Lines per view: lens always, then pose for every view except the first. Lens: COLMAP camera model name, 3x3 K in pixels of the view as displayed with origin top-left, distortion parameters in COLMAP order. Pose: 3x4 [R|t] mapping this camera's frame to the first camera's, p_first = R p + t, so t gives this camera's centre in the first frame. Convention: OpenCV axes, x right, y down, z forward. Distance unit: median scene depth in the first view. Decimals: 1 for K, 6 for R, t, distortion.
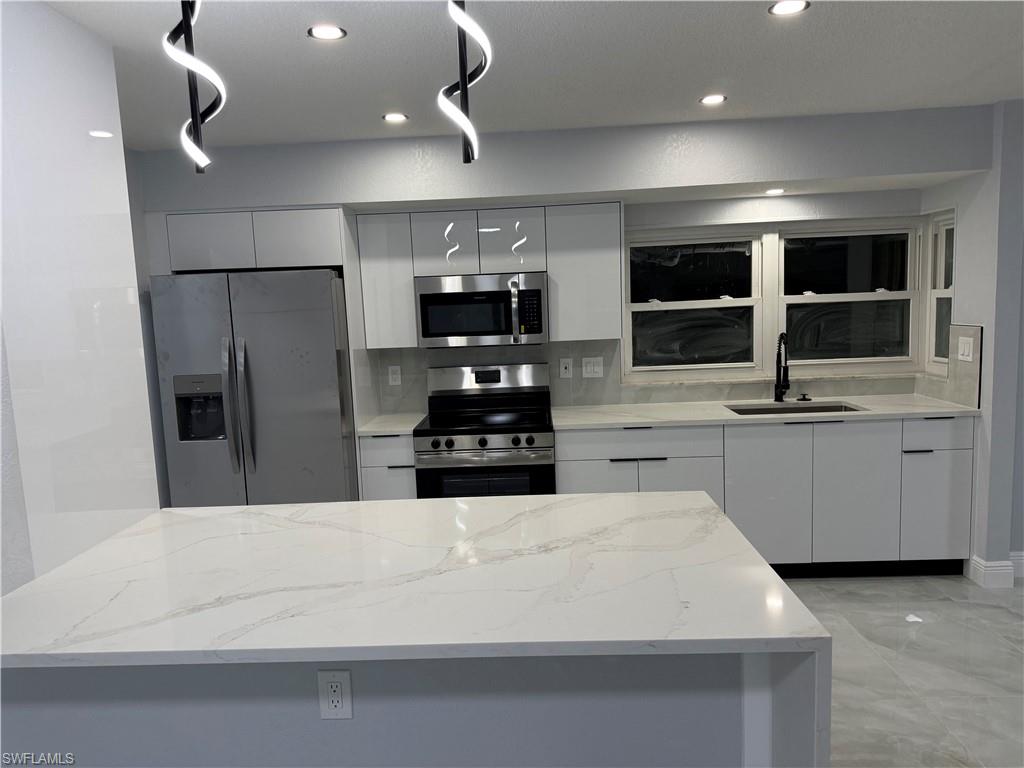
lens RADIAL K [[715.6, 0, 506.5], [0, 715.6, 391.1], [0, 0, 1]] dist [0.093911, -0.119121]
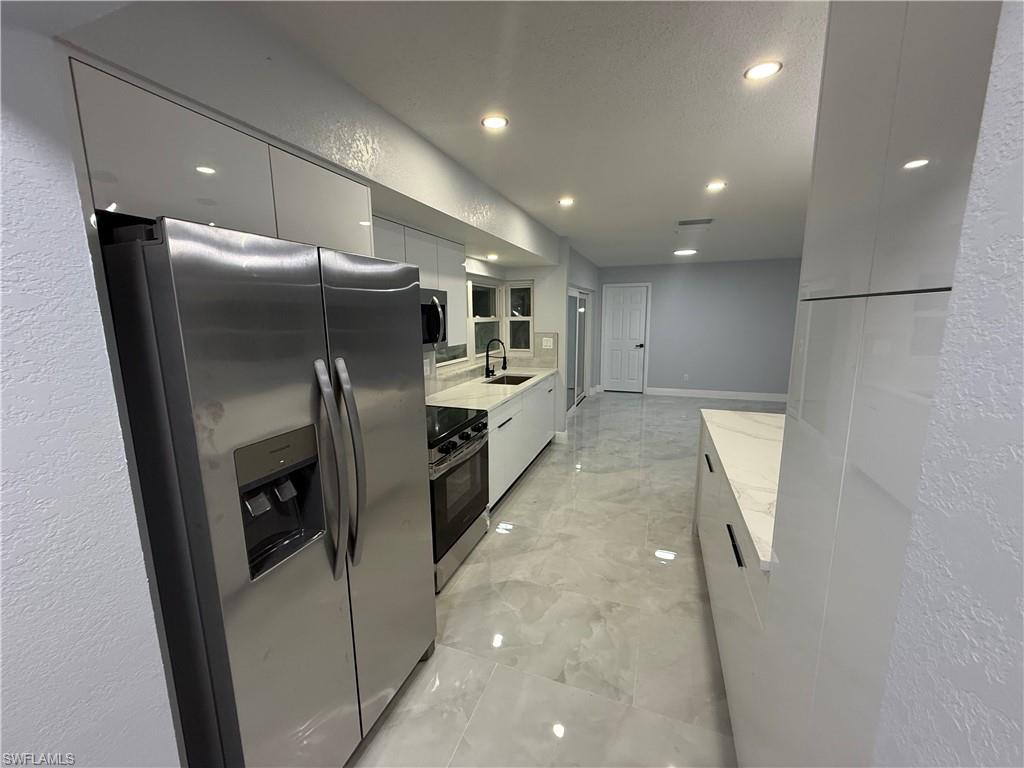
lens RADIAL K [[407.5, 0, 508.5], [0, 407.5, 380.1], [0, 0, 1]] dist [-0.000808, -0.000053]
pose [[0.307448, -0.115217, 0.944564, -0.542265], [0.115310, 0.989838, 0.083207, -0.055616], [-0.944552, 0.083336, 0.317610, 0.634067]]
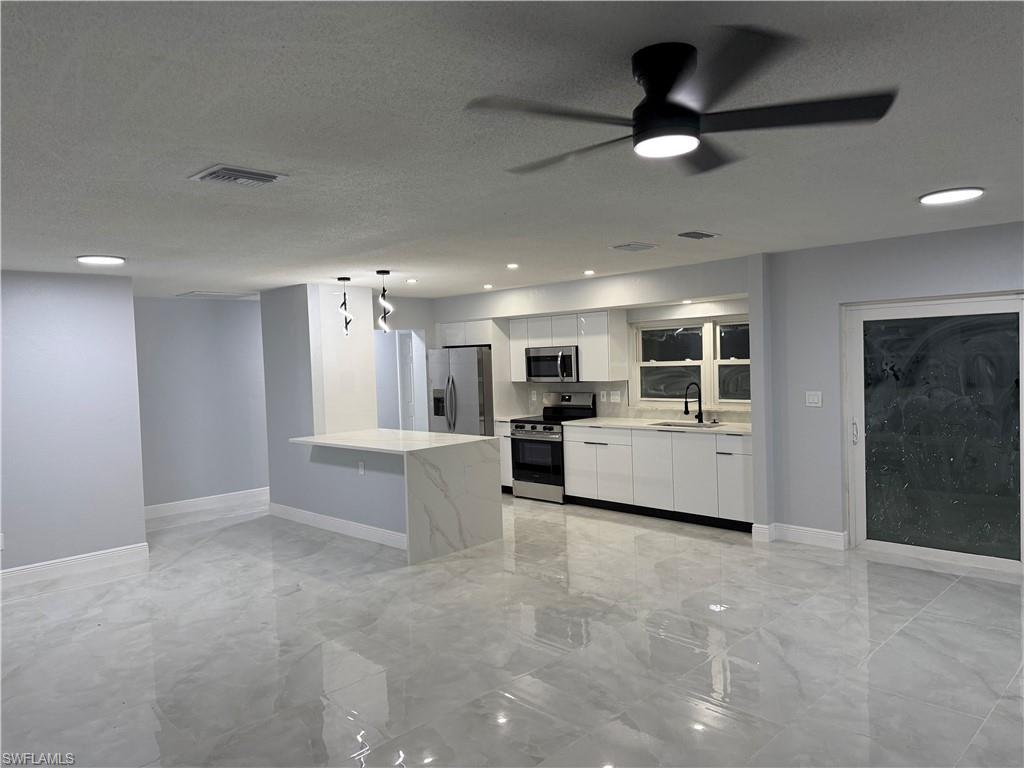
lens RADIAL K [[715.6, 0, 508.6], [0, 715.6, 388.6], [0, 0, 1]] dist [0.093911, -0.119121]
pose [[0.741980, 0.045712, -0.668862, 1.150162], [-0.080916, 0.996486, -0.021659, 0.007564], [0.665521, 0.070192, 0.743071, -0.537165]]
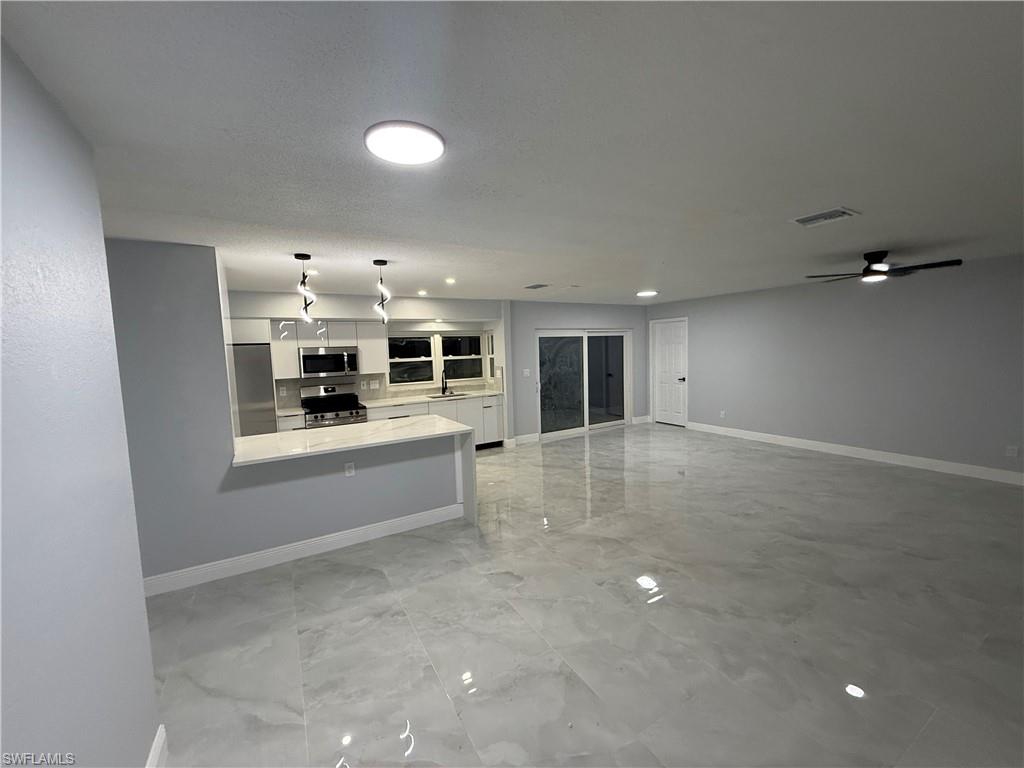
lens RADIAL K [[407.5, 0, 508.5], [0, 407.5, 382.8], [0, 0, 1]] dist [-0.000808, -0.000053]
pose [[0.838382, -0.031409, 0.544177, -0.263529], [0.067114, 0.996690, -0.045872, 0.057752], [-0.540935, 0.074980, 0.837715, -0.445038]]
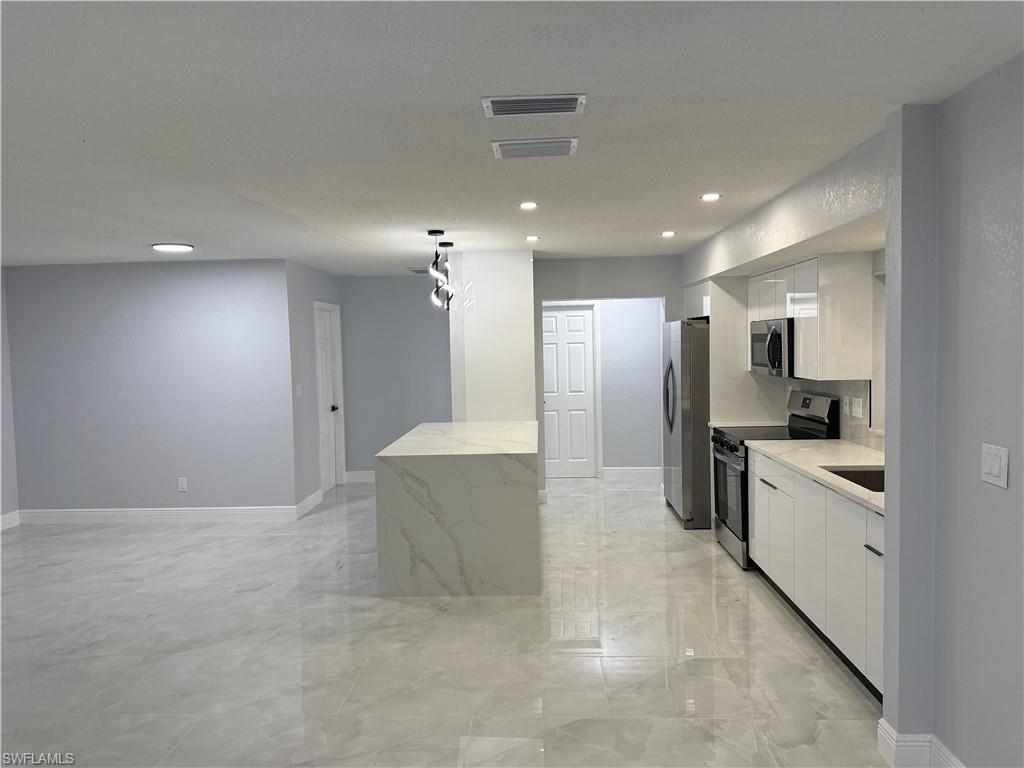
lens RADIAL K [[715.6, 0, 506.0], [0, 715.6, 381.5], [0, 0, 1]] dist [0.093911, -0.119121]
pose [[-0.003923, 0.096771, -0.995299, 1.179644], [-0.102295, 0.990046, 0.096663, -0.121430], [0.994746, 0.102193, 0.006015, 0.493481]]
